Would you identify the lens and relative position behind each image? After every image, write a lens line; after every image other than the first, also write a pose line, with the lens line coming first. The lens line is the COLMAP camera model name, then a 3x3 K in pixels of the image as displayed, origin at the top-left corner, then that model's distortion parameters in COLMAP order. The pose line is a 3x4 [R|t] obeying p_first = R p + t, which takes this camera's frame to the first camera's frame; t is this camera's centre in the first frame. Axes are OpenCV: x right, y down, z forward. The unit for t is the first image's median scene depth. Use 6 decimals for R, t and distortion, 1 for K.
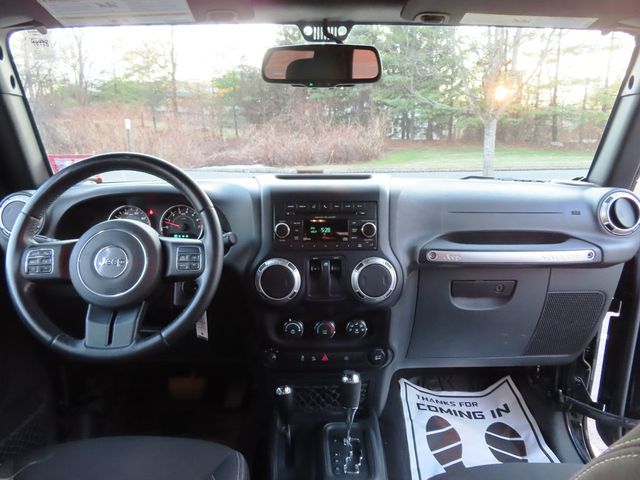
lens RADIAL K [[458.4, 0, 319.1], [0, 458.4, 238.8], [0, 0, 1]] dist [-0.011001, 0.006200]
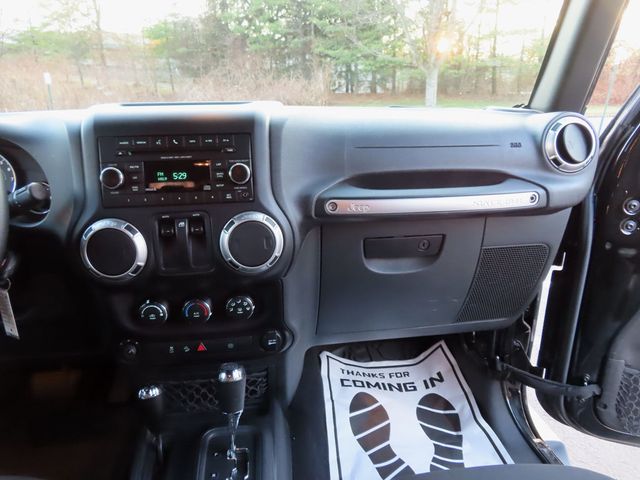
lens RADIAL K [[458.4, 0, 319.5], [0, 458.4, 238.6], [0, 0, 1]] dist [-0.011001, 0.006200]
pose [[0.993109, -0.045398, 0.108041, 0.131238], [0.035388, 0.995053, 0.092826, 0.016787], [-0.111720, -0.088363, 0.989803, 0.238959]]
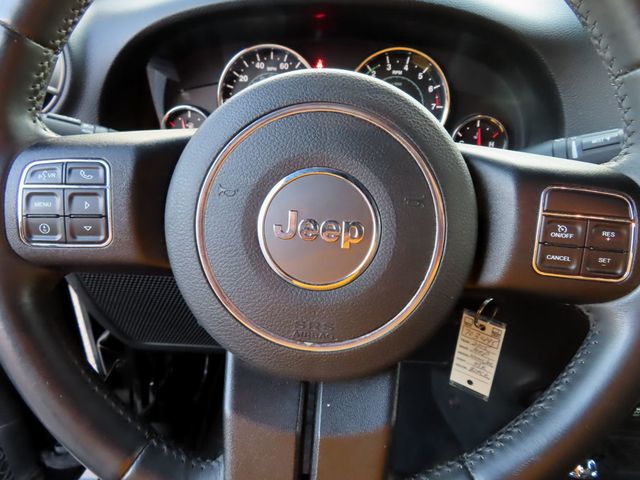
lens RADIAL K [[458.4, 0, 316.0], [0, 458.4, 242.3], [0, 0, 1]] dist [-0.011001, 0.006200]
pose [[0.996780, 0.061456, -0.051507, -0.342806], [-0.046142, 0.964943, 0.258373, -0.010149], [0.065580, -0.255165, 0.964671, 0.568116]]
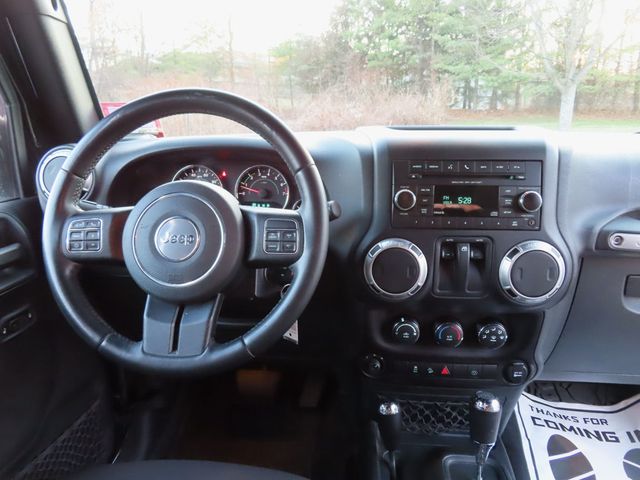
lens RADIAL K [[458.4, 0, 317.7], [0, 458.4, 239.7], [0, 0, 1]] dist [-0.011001, 0.006200]
pose [[0.993060, 0.028688, -0.114056, -0.115264], [-0.021634, 0.997804, 0.062608, 0.001529], [0.115601, -0.059706, 0.991500, 0.235613]]
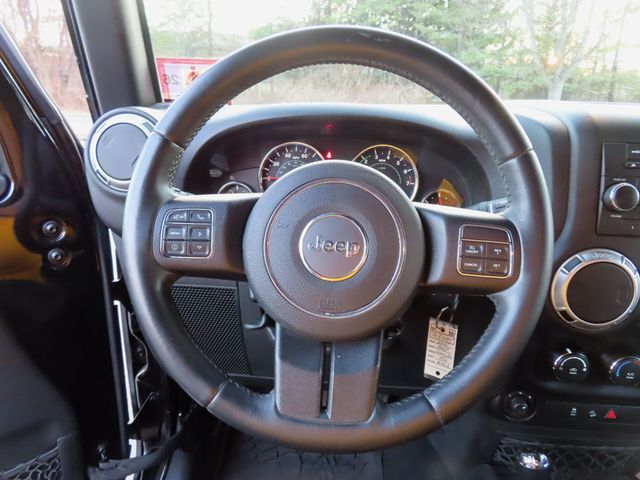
lens RADIAL K [[458.4, 0, 316.1], [0, 458.4, 240.2], [0, 0, 1]] dist [-0.011001, 0.006200]
pose [[0.996598, 0.057282, -0.059252, -0.345330], [-0.052001, 0.994840, 0.087117, 0.001659], [0.063937, -0.083740, 0.994434, 0.394616]]
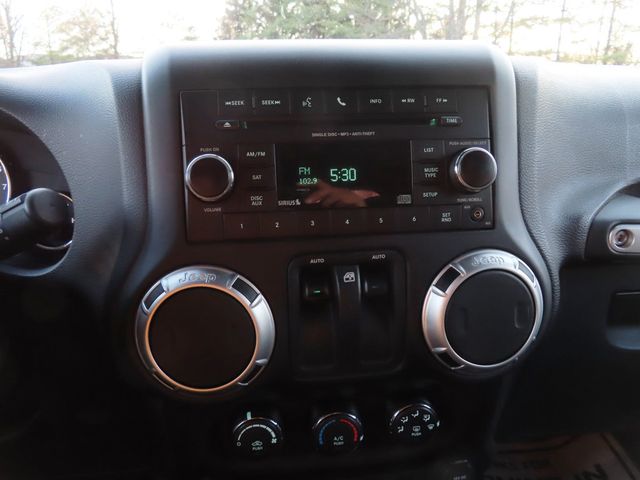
lens RADIAL K [[458.4, 0, 320.8], [0, 458.4, 239.3], [0, 0, 1]] dist [-0.011001, 0.006200]
pose [[0.995174, -0.036894, 0.090930, -0.030873], [0.032565, 0.998285, 0.048641, 0.009666], [-0.092569, -0.045445, 0.994669, 0.590727]]
